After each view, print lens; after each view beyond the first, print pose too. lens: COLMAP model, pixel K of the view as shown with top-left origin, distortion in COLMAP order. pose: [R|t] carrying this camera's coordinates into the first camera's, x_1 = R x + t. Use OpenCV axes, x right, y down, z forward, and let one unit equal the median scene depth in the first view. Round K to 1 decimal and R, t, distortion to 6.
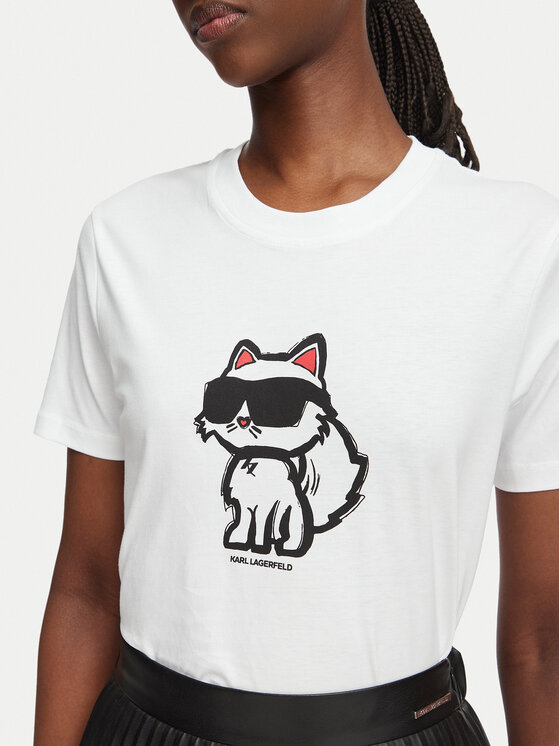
lens RADIAL K [[904.4, 0, 280.0], [0, 904.4, 373.0], [0, 0, 1]] dist [-0.130632, -0.003296]
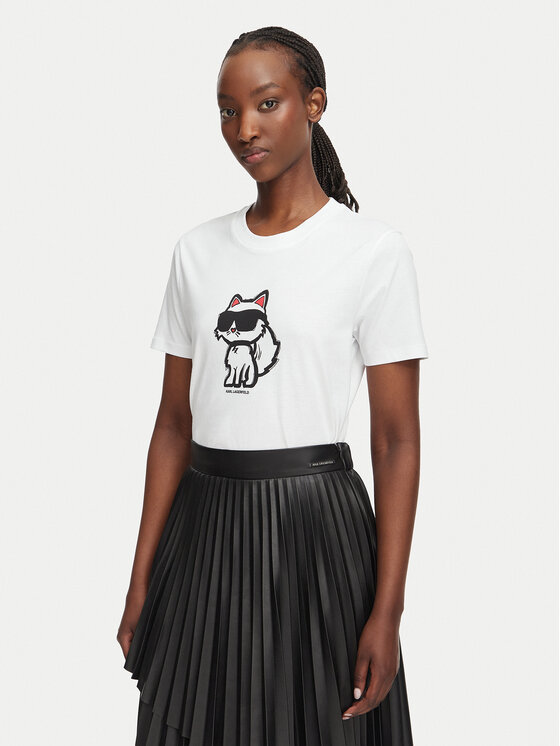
lens RADIAL K [[956.4, 0, 280.0], [0, 956.4, 373.0], [0, 0, 1]] dist [-0.169959, 0.008374]
pose [[0.973934, 0.008985, -0.226654, 0.608101], [-0.021438, 0.998389, -0.052541, 0.282097], [0.225817, 0.056030, 0.972557, -1.259863]]
